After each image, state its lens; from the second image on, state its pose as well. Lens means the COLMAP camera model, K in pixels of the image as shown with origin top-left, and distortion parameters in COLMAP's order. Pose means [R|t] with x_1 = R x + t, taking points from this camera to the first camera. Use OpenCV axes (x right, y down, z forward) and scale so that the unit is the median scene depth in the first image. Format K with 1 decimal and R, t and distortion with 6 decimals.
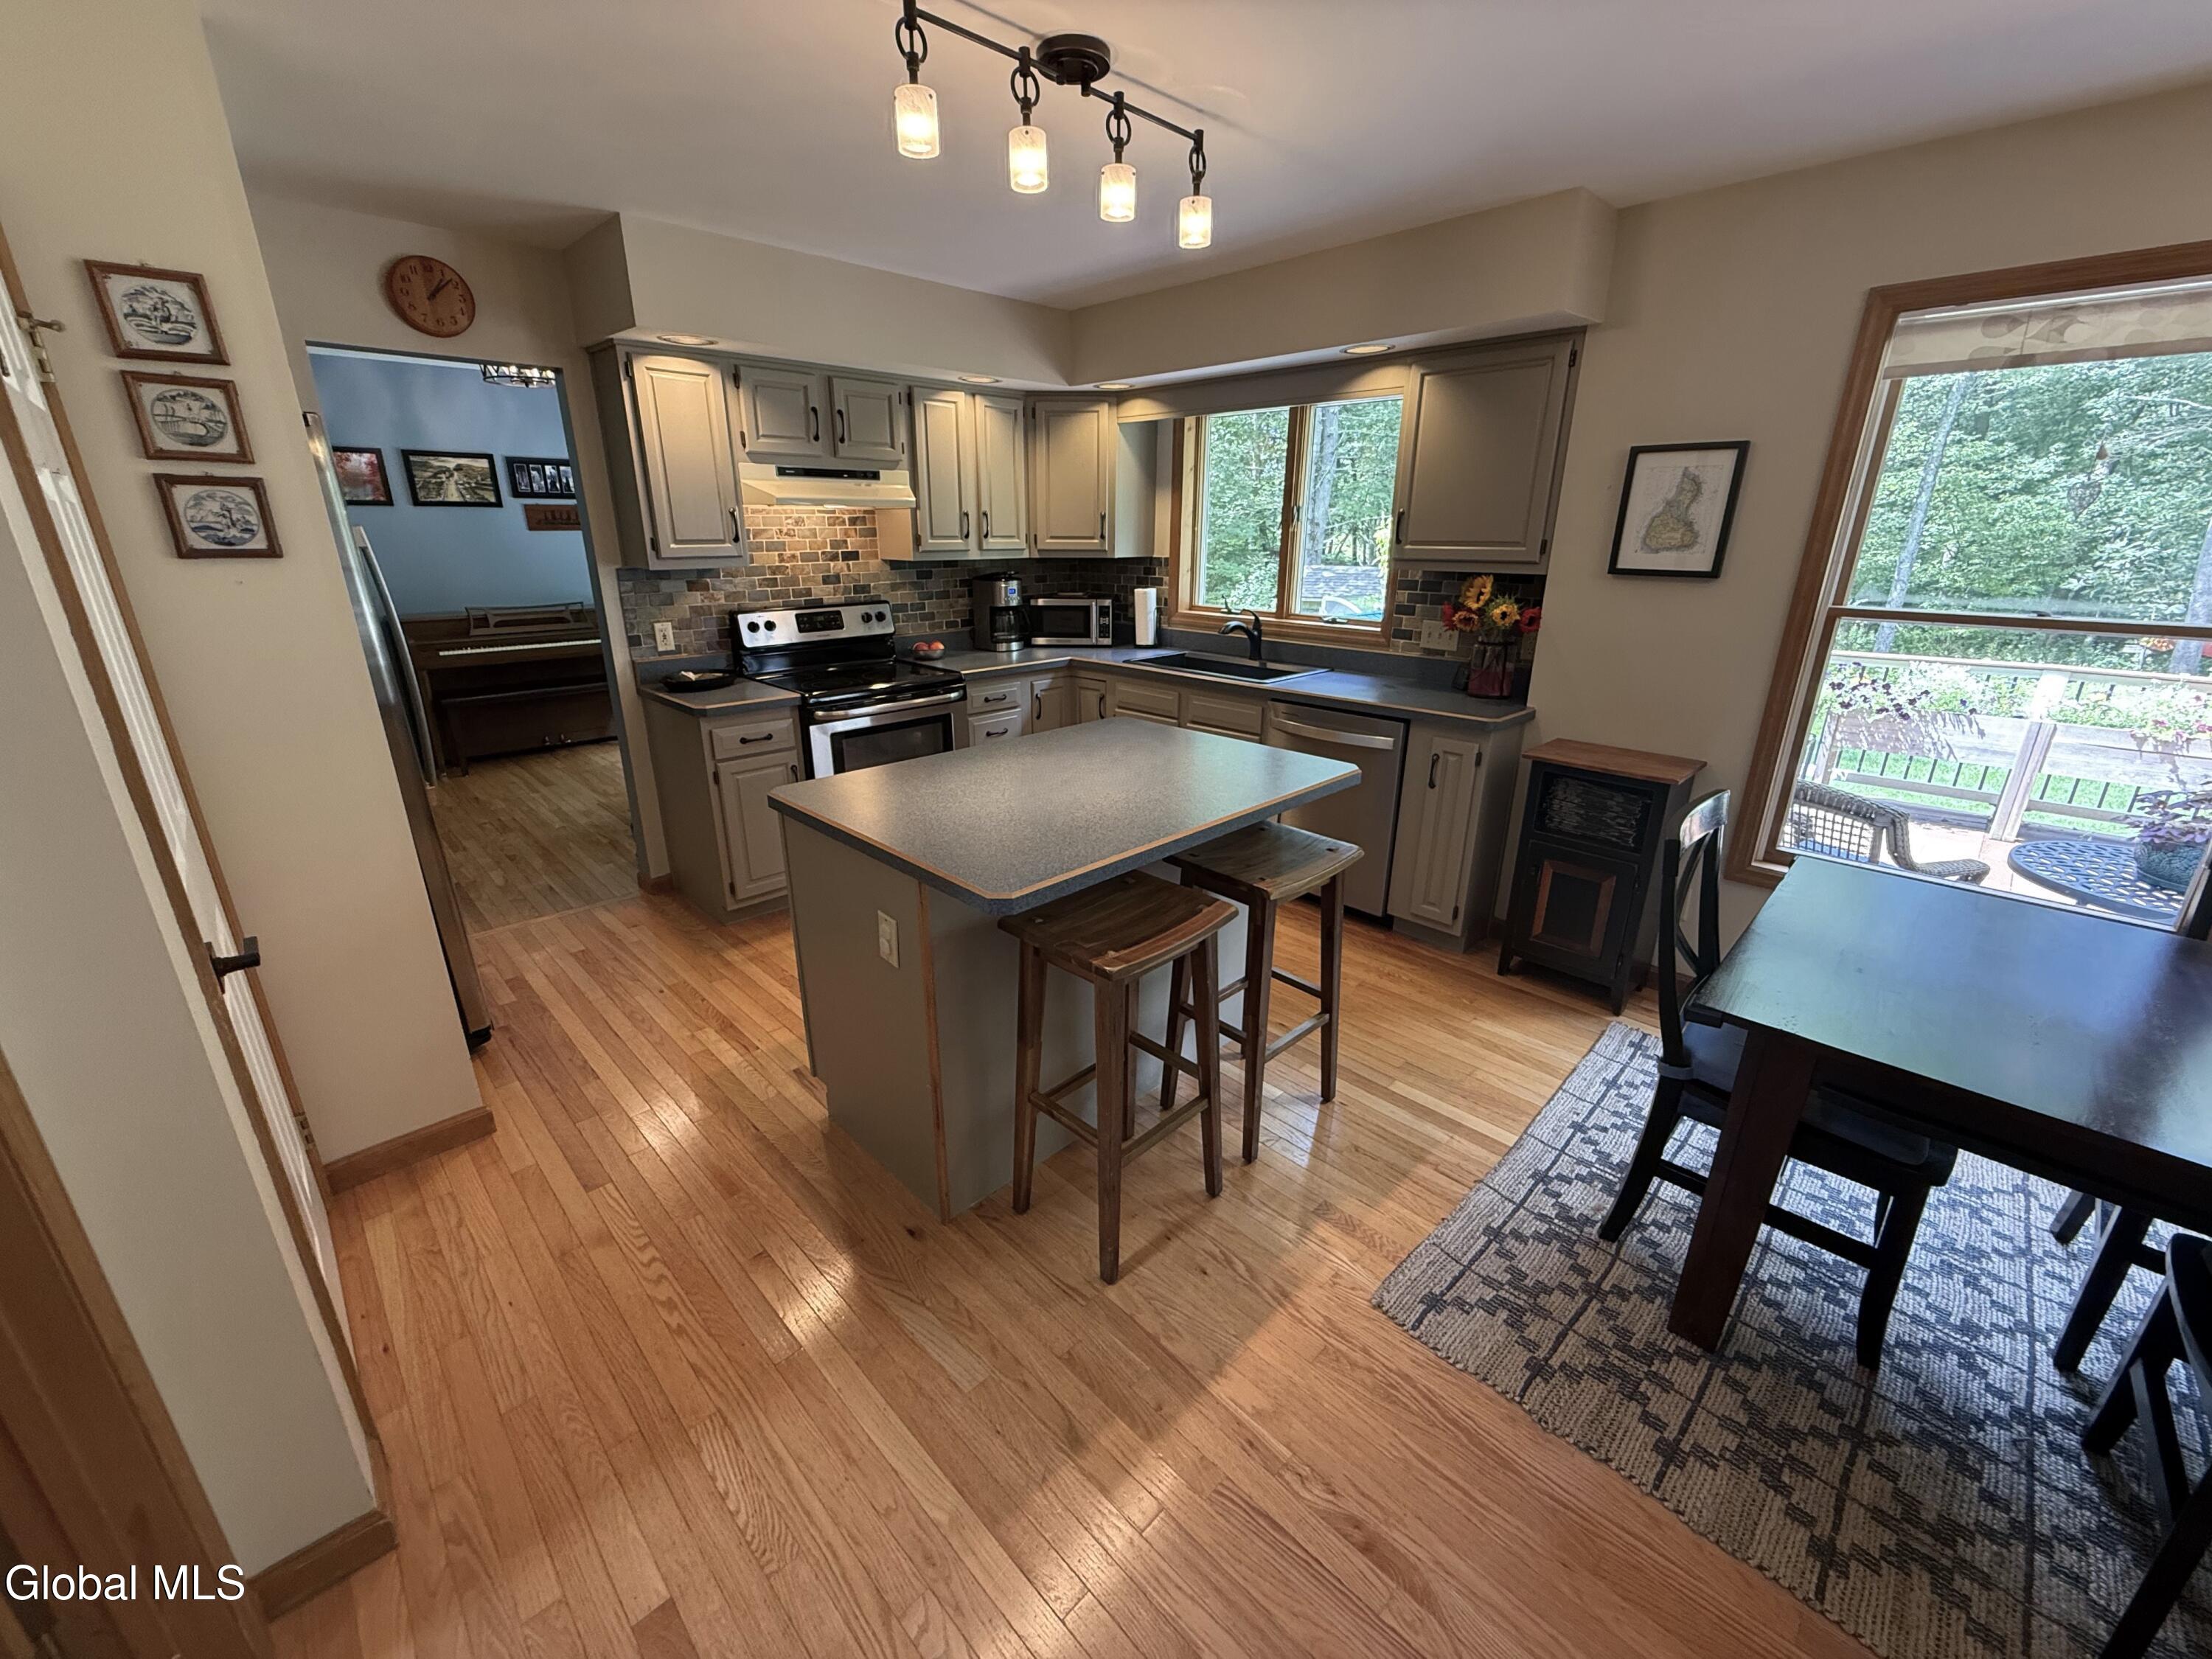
lens RADIAL K [[885.5, 0, 1106.5], [0, 885.5, 825.4], [0, 0, 1]] dist [0.002670, -0.000253]
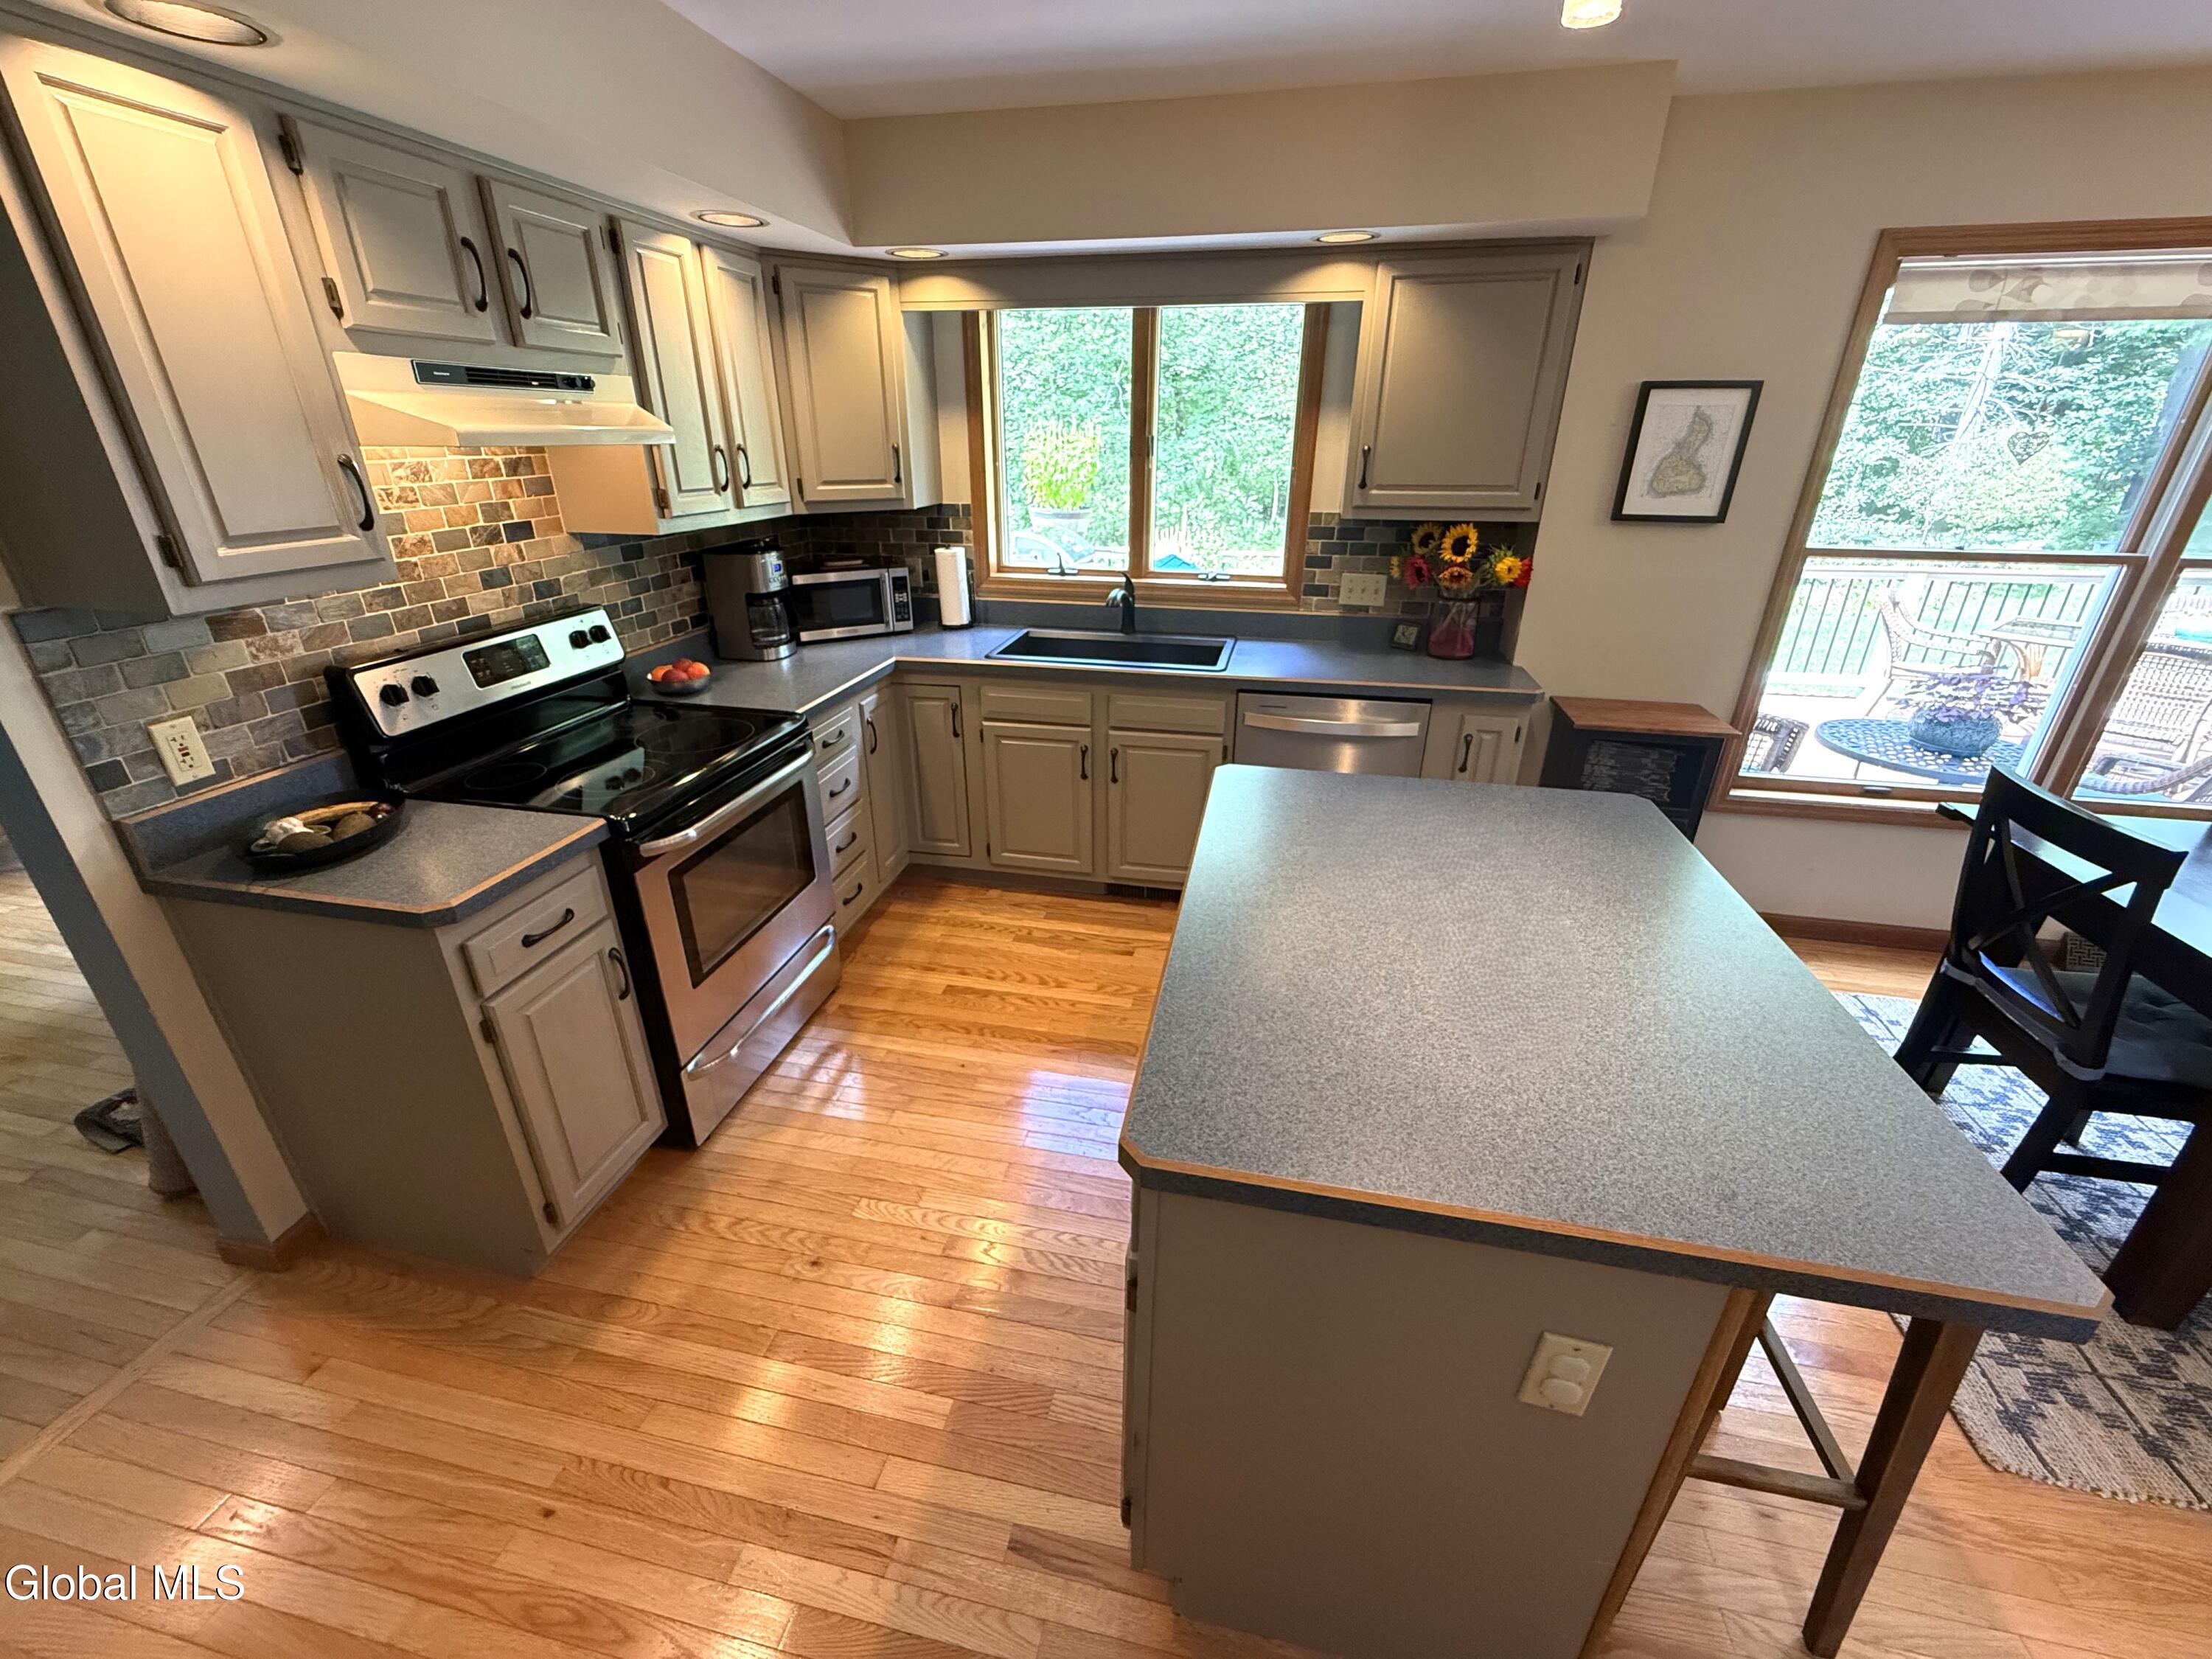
lens RADIAL K [[885.5, 0, 1106.1], [0, 885.5, 823.7], [0, 0, 1]] dist [0.002670, -0.000253]
pose [[0.834114, -0.223622, 0.504230, -0.328314], [0.177110, 0.974309, 0.139117, -0.149683], [-0.522385, -0.026735, 0.852290, 0.358462]]
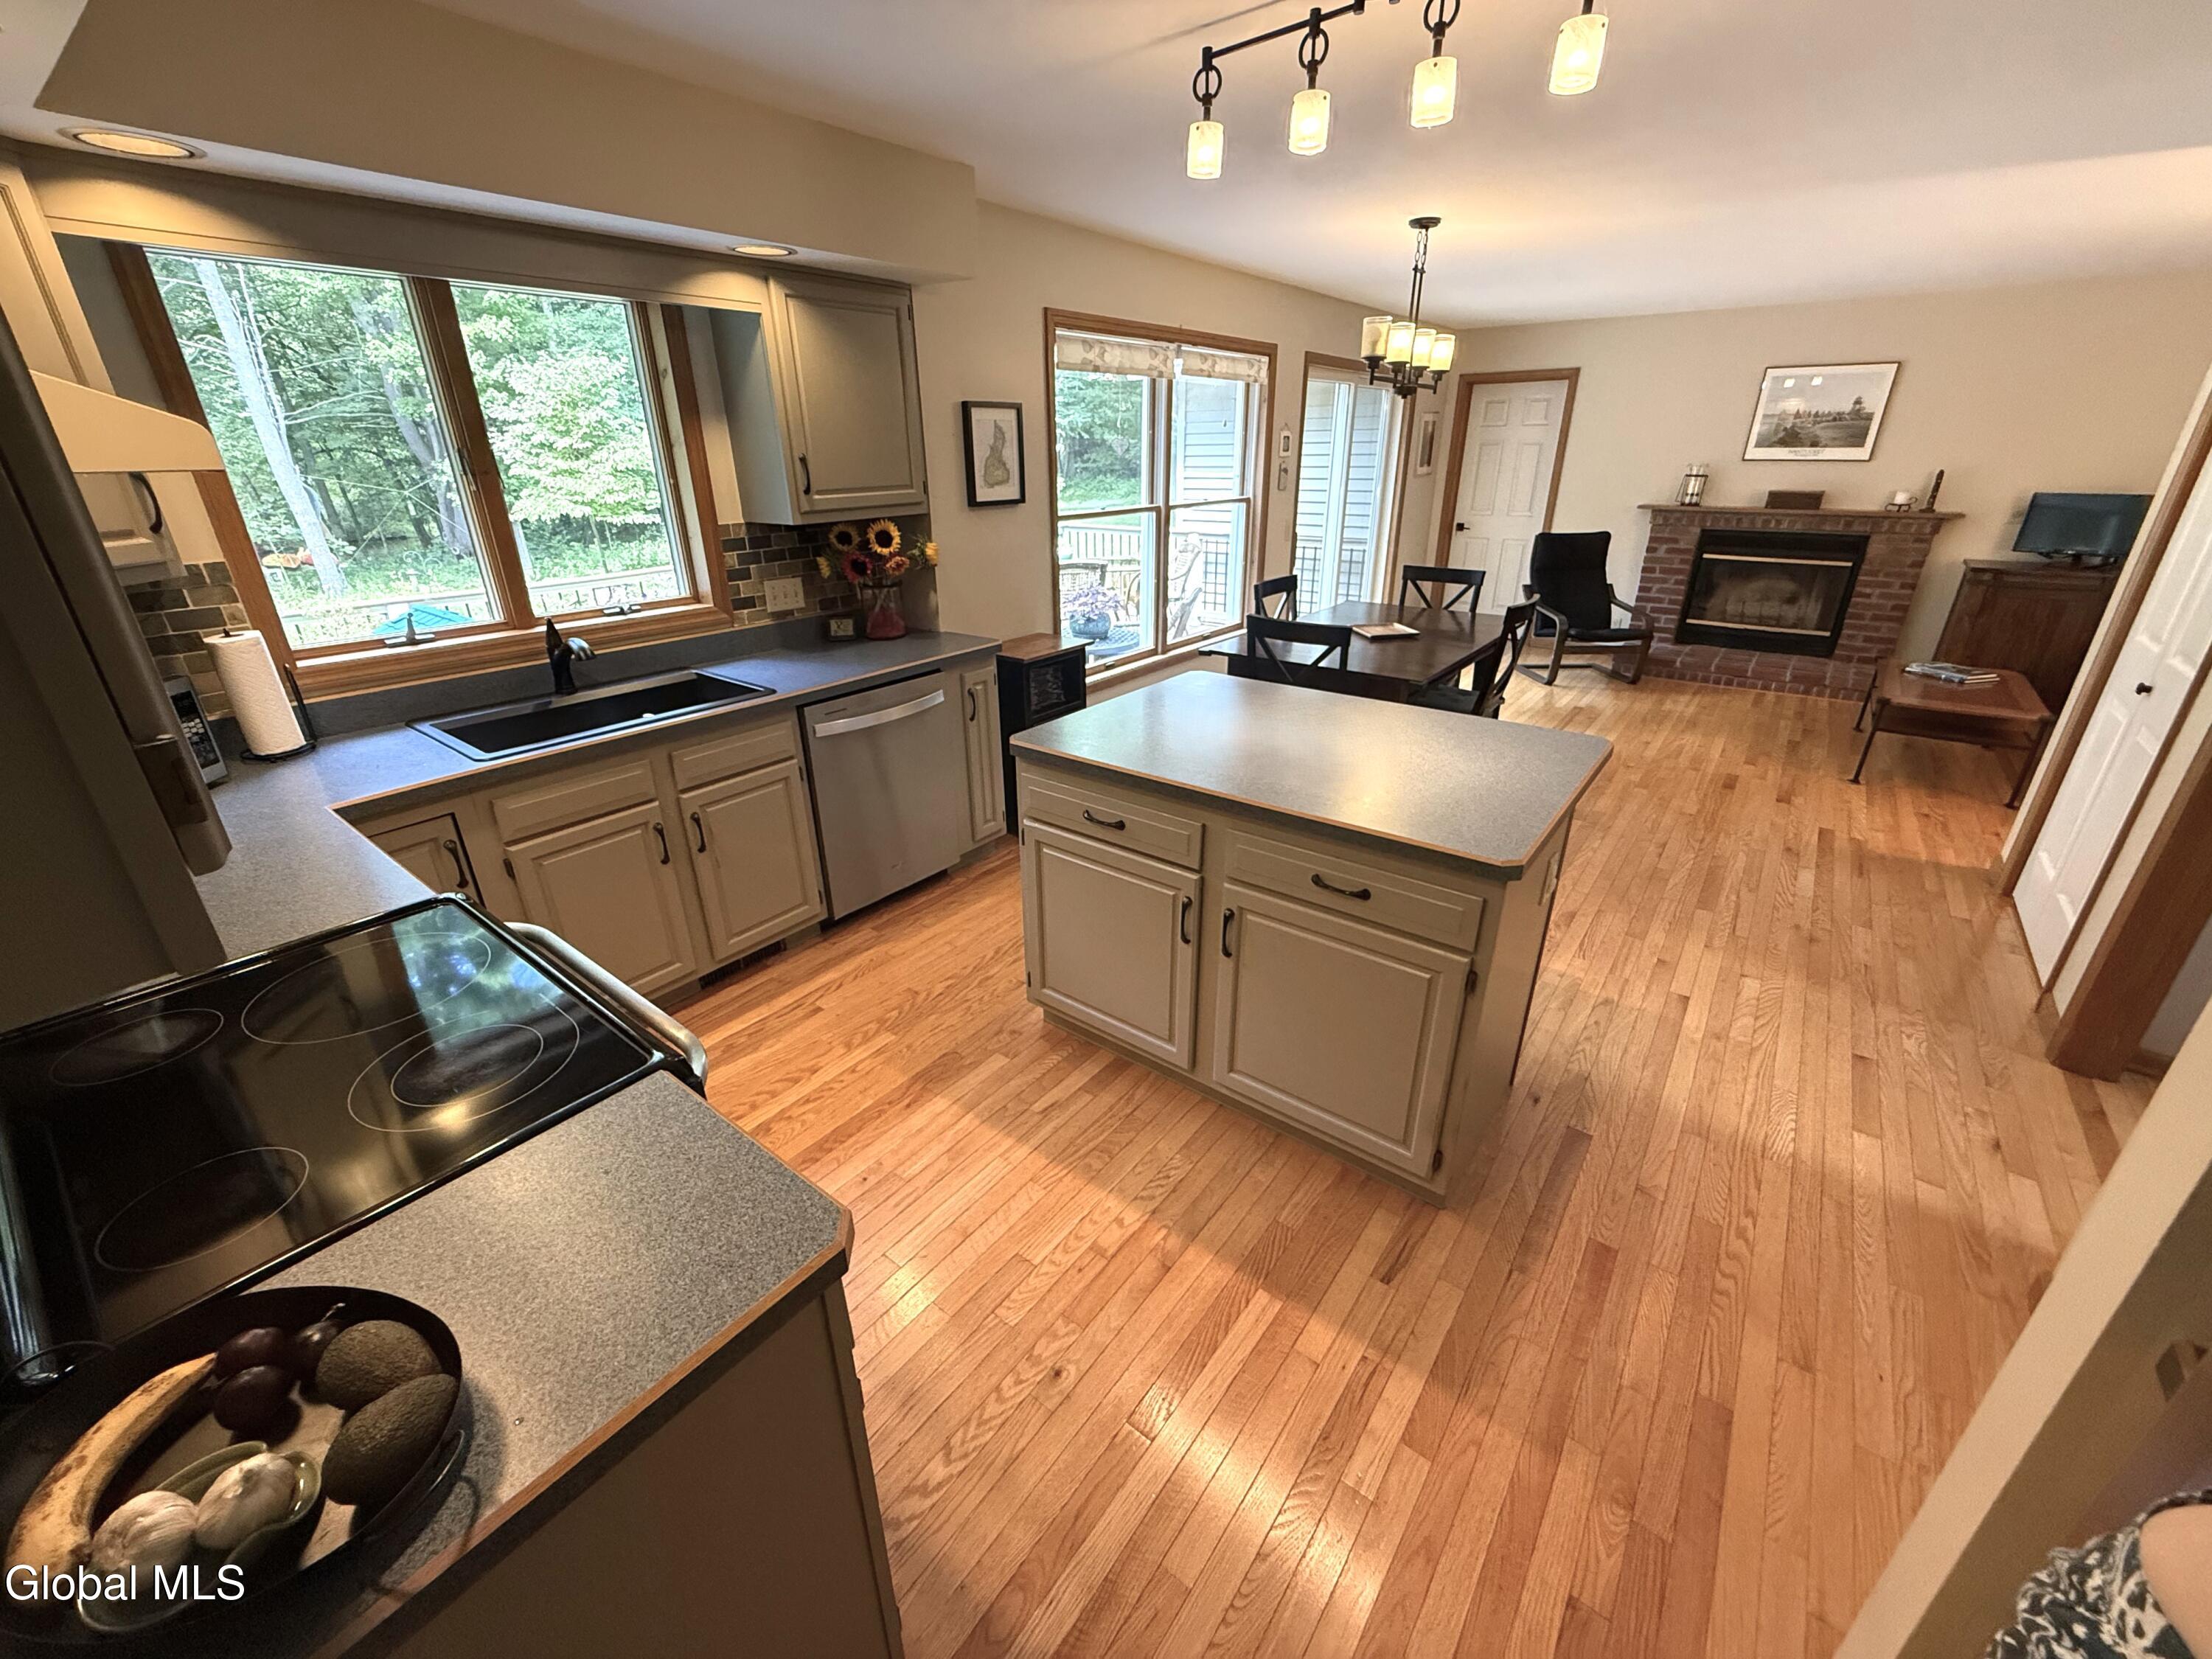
lens RADIAL K [[885.5, 0, 1099.3], [0, 885.5, 820.2], [0, 0, 1]] dist [0.002670, -0.000253]
pose [[-0.128907, -0.391578, 0.911071, -0.564680], [0.328390, 0.850042, 0.411811, -0.276476], [-0.935704, 0.352272, 0.019014, 0.737110]]
